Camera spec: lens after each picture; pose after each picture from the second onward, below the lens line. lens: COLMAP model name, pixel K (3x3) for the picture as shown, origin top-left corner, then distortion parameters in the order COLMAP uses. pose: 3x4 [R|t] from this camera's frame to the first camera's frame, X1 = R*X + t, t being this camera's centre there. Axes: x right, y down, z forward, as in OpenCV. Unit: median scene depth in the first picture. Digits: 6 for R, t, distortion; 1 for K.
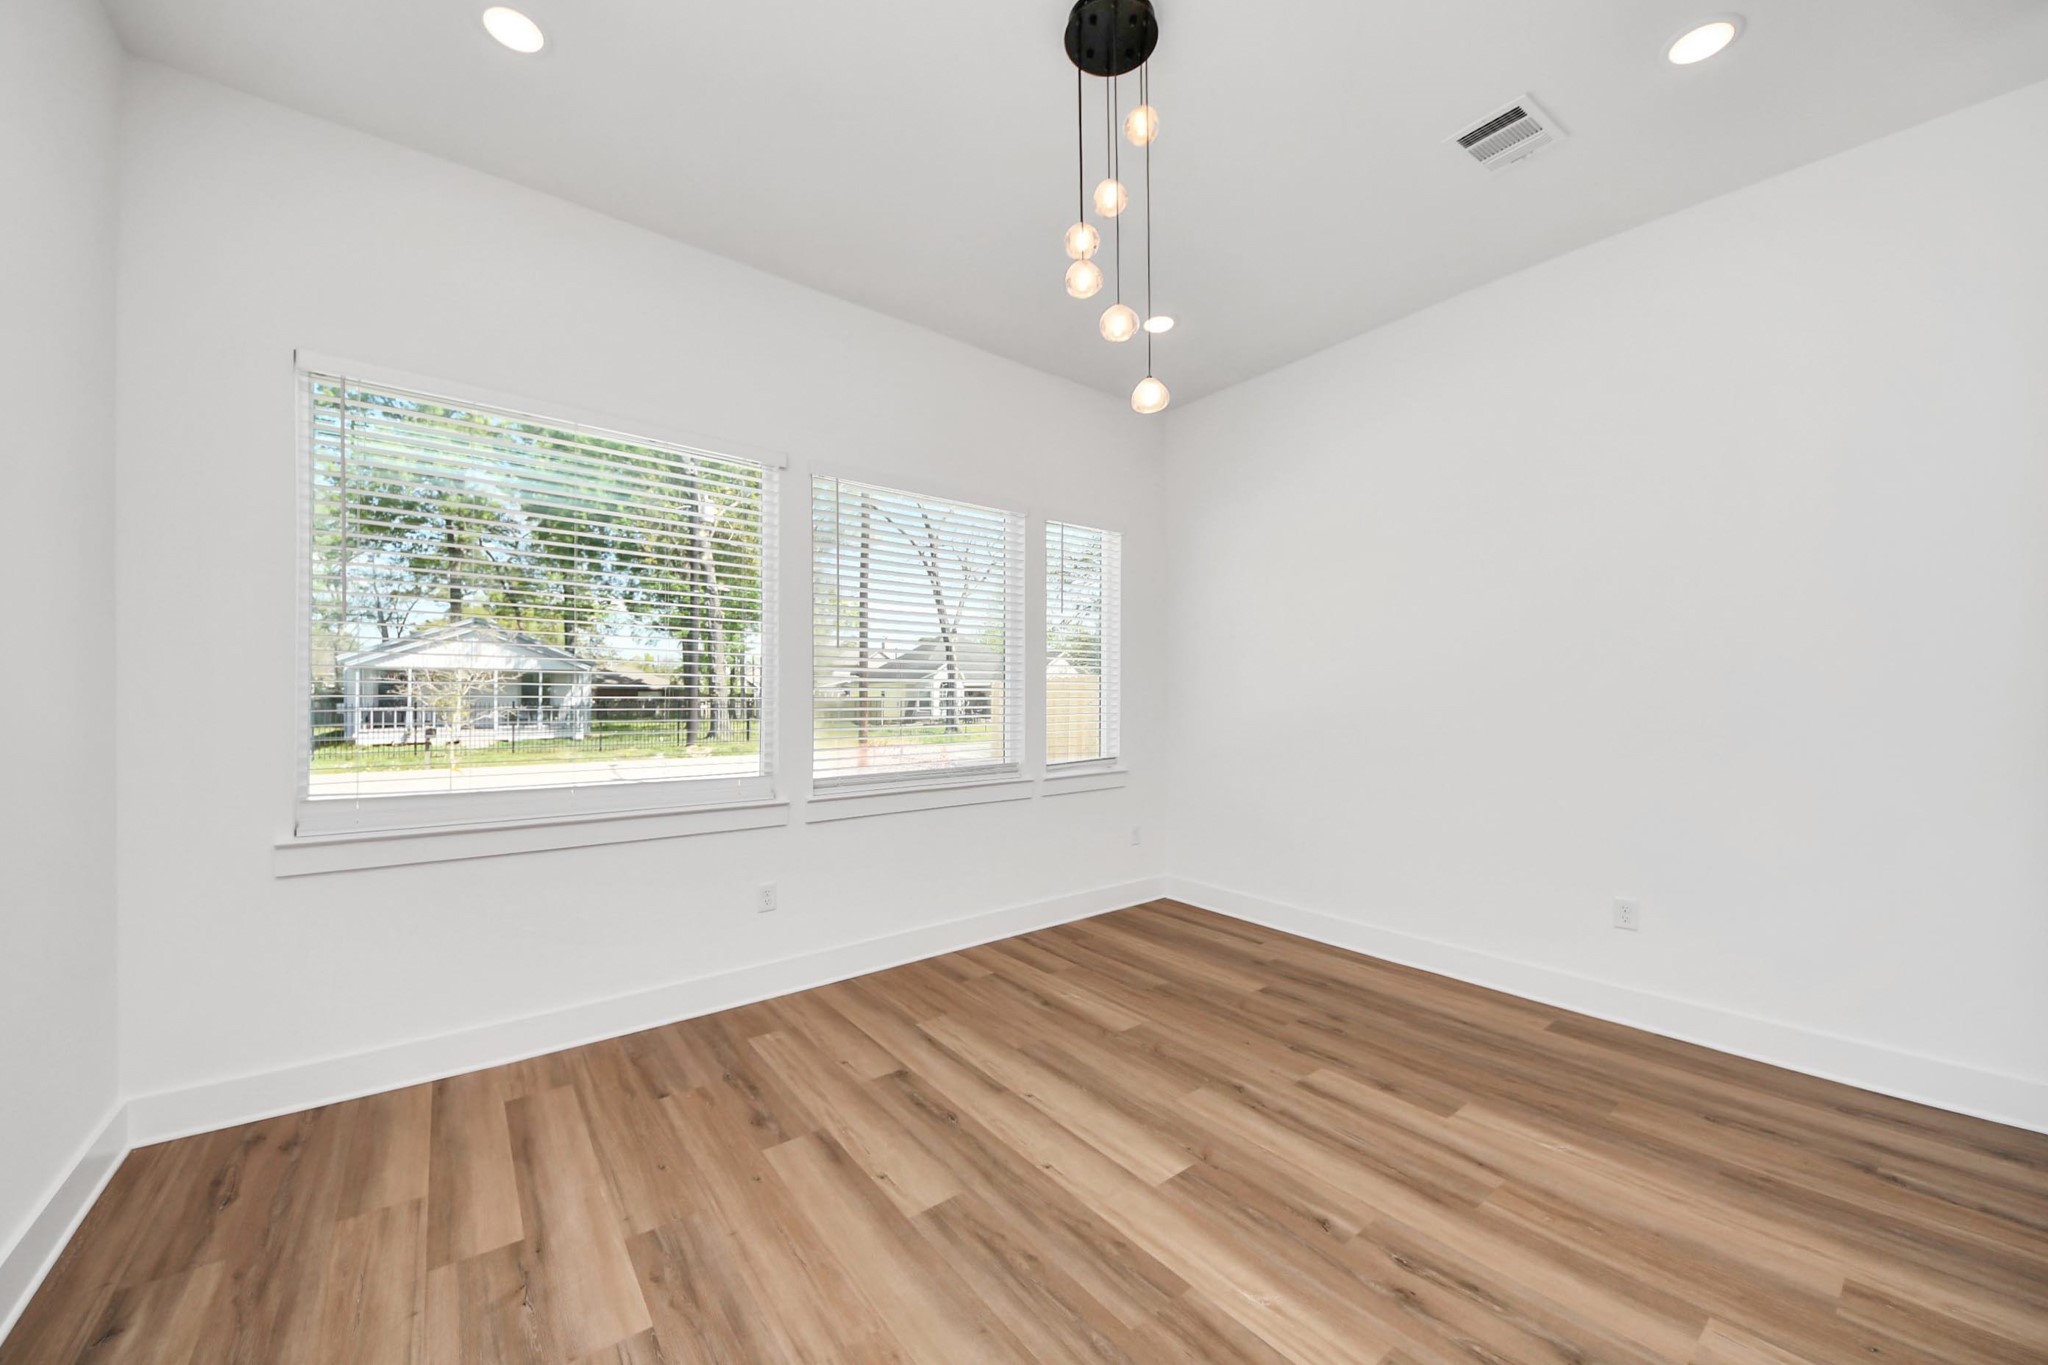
lens RADIAL K [[751.9, 0, 1025.3], [0, 751.9, 689.5], [0, 0, 1]] dist [-0.000148, -0.000056]
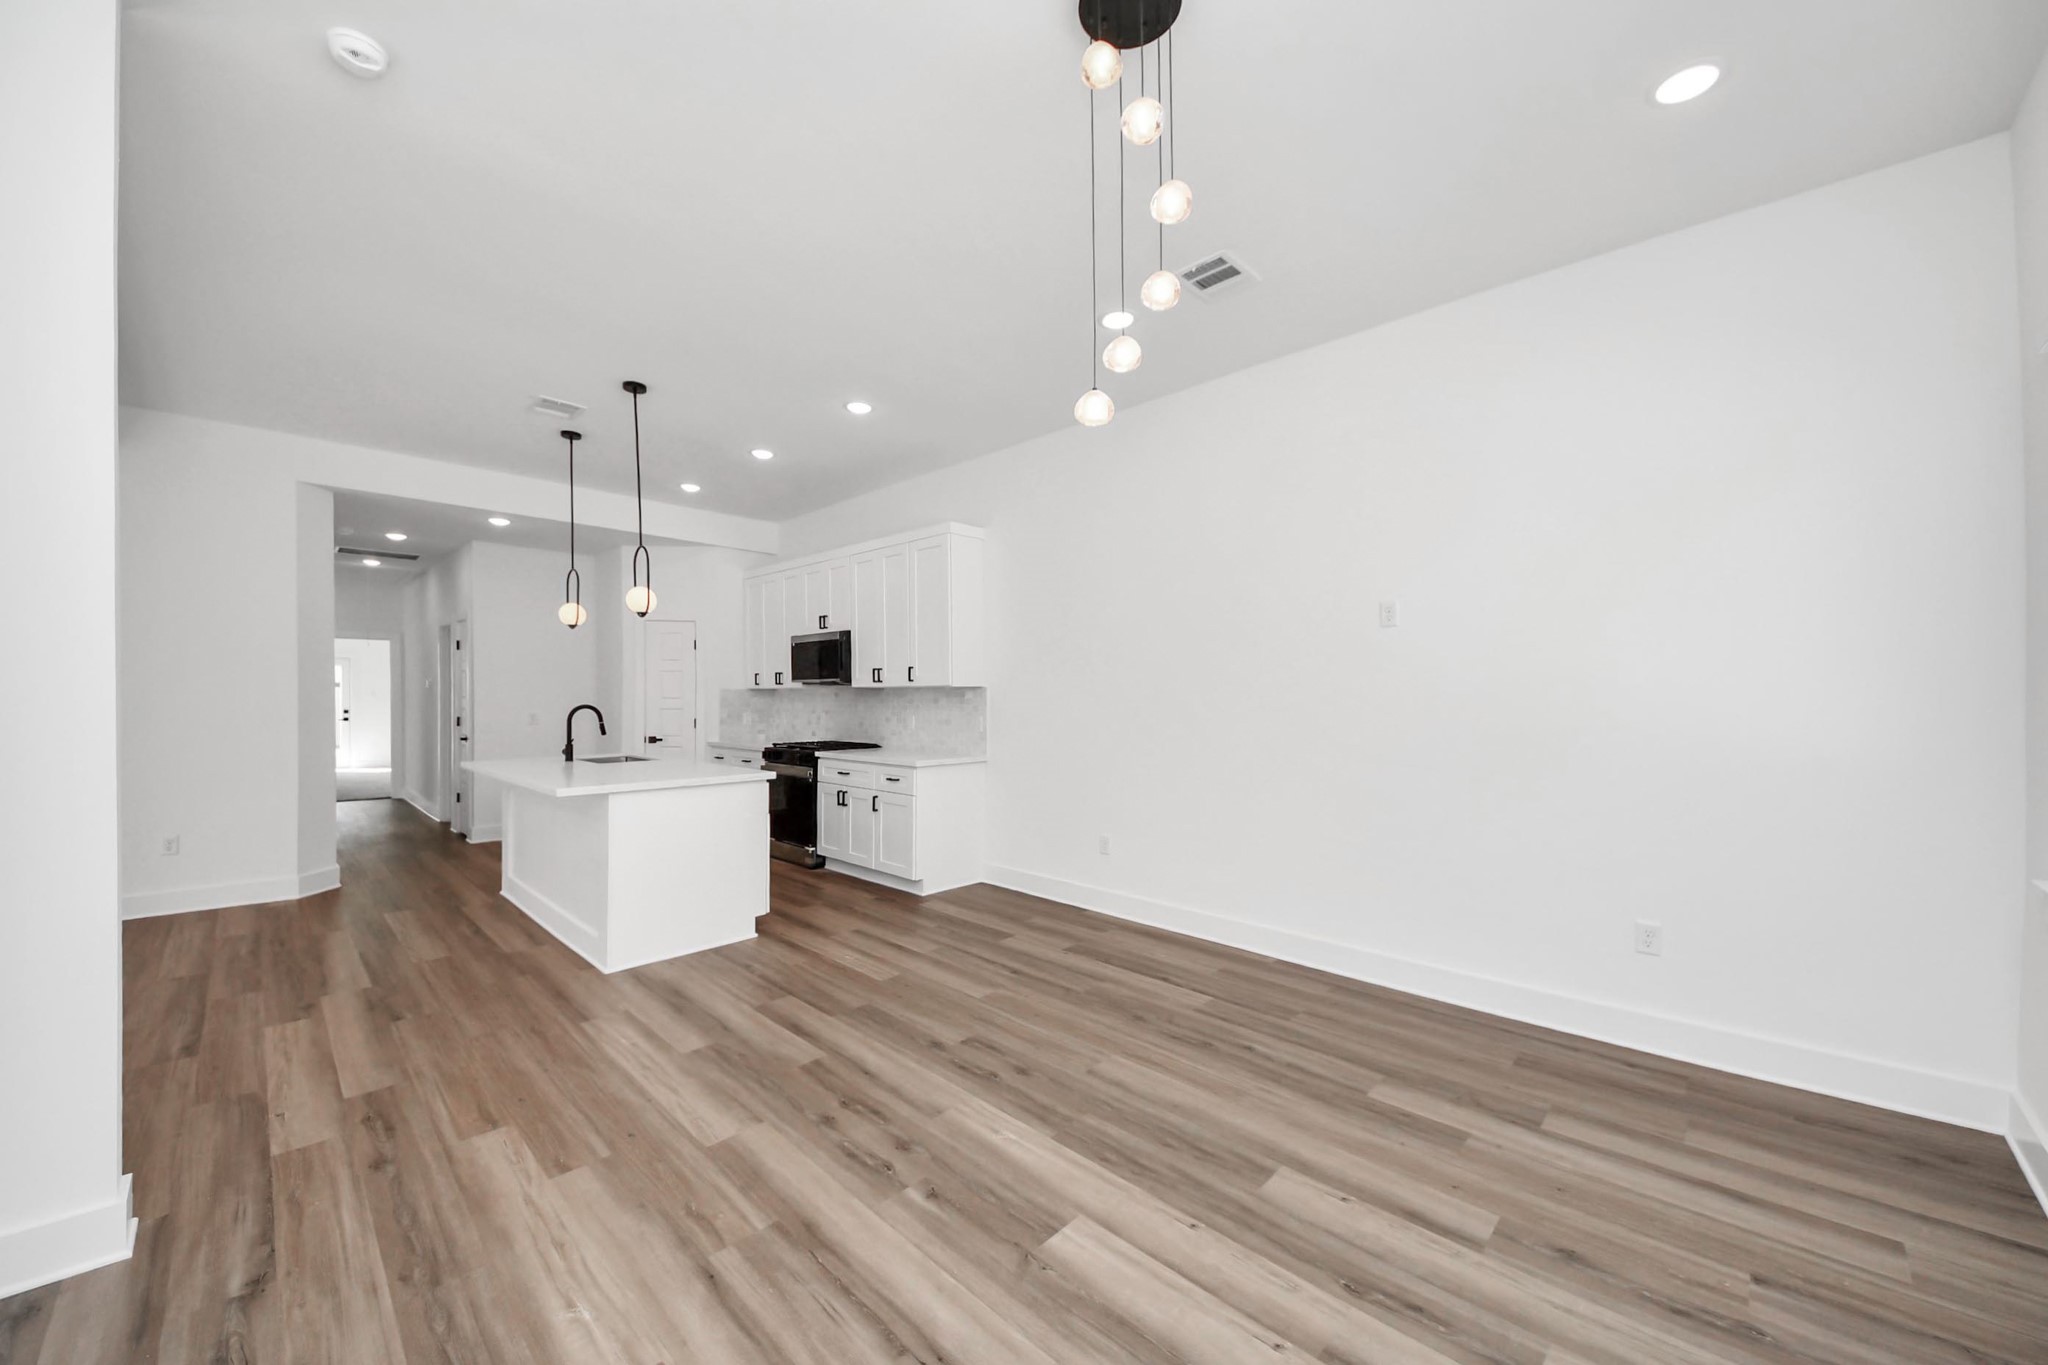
lens RADIAL K [[751.9, 0, 1022.9], [0, 751.9, 693.6], [0, 0, 1]] dist [-0.000148, -0.000056]
pose [[-0.990891, 0.005157, -0.134568, 0.386781], [0.008679, 0.999635, -0.025596, -0.011848], [0.134387, -0.026530, -0.990574, 2.038390]]
